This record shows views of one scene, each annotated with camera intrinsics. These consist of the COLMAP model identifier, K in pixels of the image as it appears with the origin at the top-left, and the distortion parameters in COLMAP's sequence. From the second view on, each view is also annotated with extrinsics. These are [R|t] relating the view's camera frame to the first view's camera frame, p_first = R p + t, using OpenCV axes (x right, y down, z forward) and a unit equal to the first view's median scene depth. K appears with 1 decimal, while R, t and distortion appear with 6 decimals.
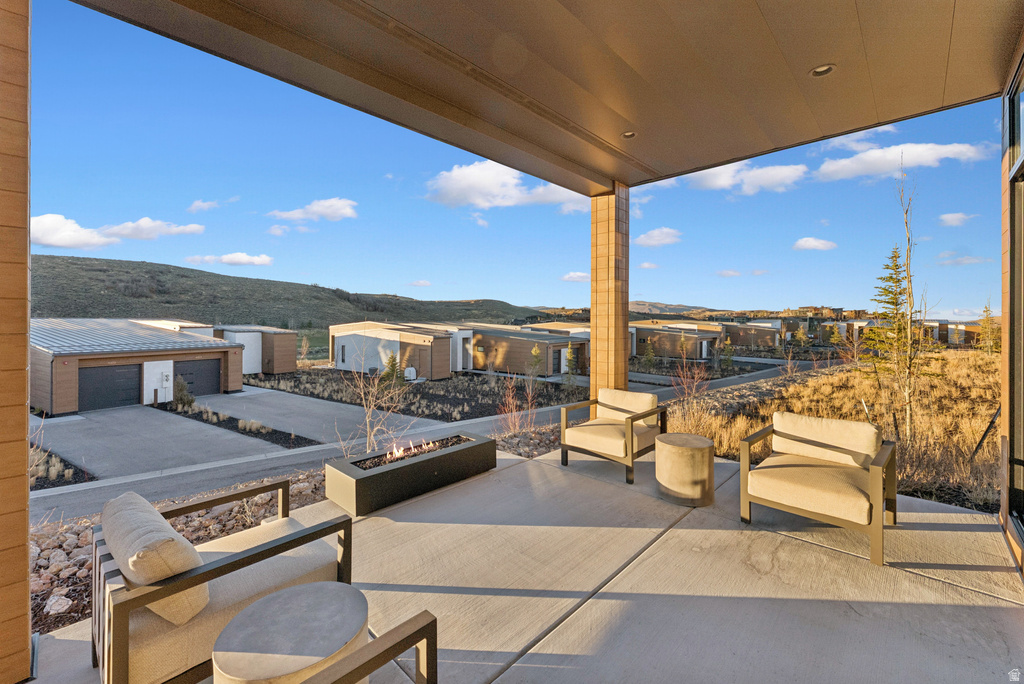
lens RADIAL K [[421.7, 0, 510.5], [0, 421.7, 319.9], [0, 0, 1]] dist [0.007003, -0.000089]
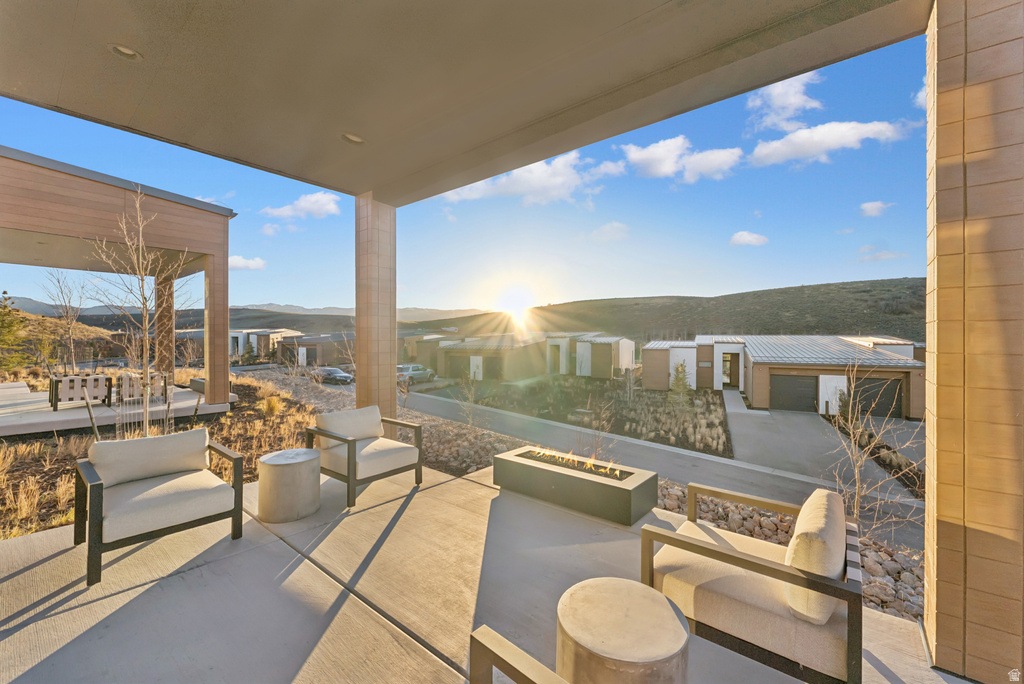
lens RADIAL K [[414.8, 0, 520.2], [0, 414.8, 336.3], [0, 0, 1]] dist [-0.001762, 0.000086]
pose [[0.079926, -0.001131, -0.996800, 0.104604], [-0.000373, 0.999999, -0.001164, 0.001346], [0.996801, 0.000465, 0.079925, 0.111259]]
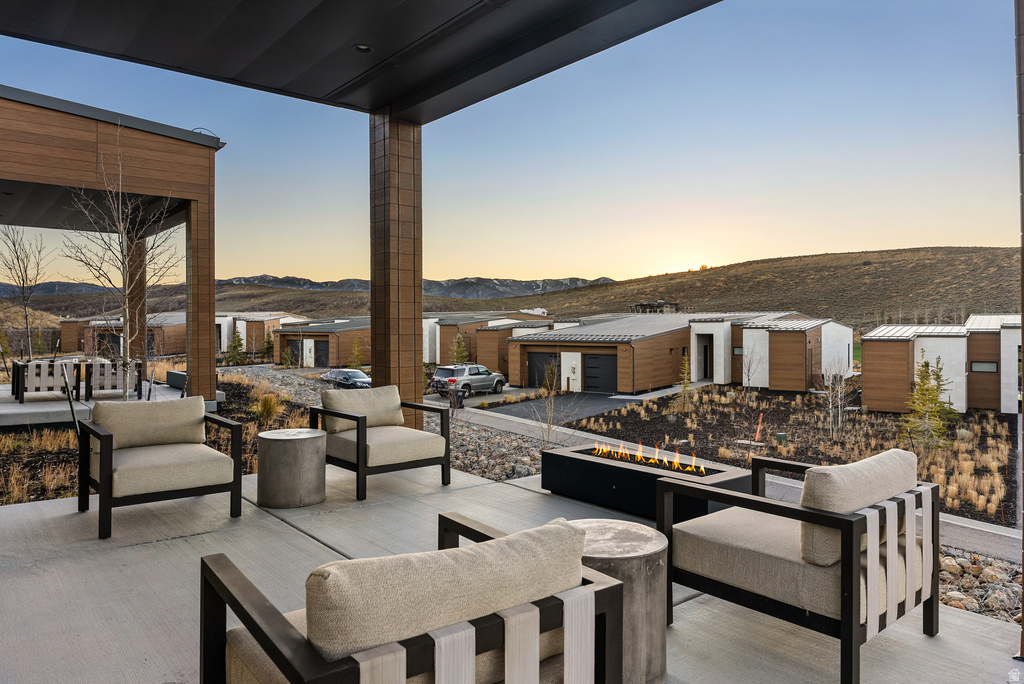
lens RADIAL K [[695.1, 0, 511.9], [0, 695.1, 319.3], [0, 0, 1]] dist [0.001077, 0.001608]
pose [[-0.119404, -0.007215, -0.992820, 0.106676], [0.005051, 0.999956, -0.007875, 0.001857], [0.992833, -0.005955, -0.119362, 0.112206]]
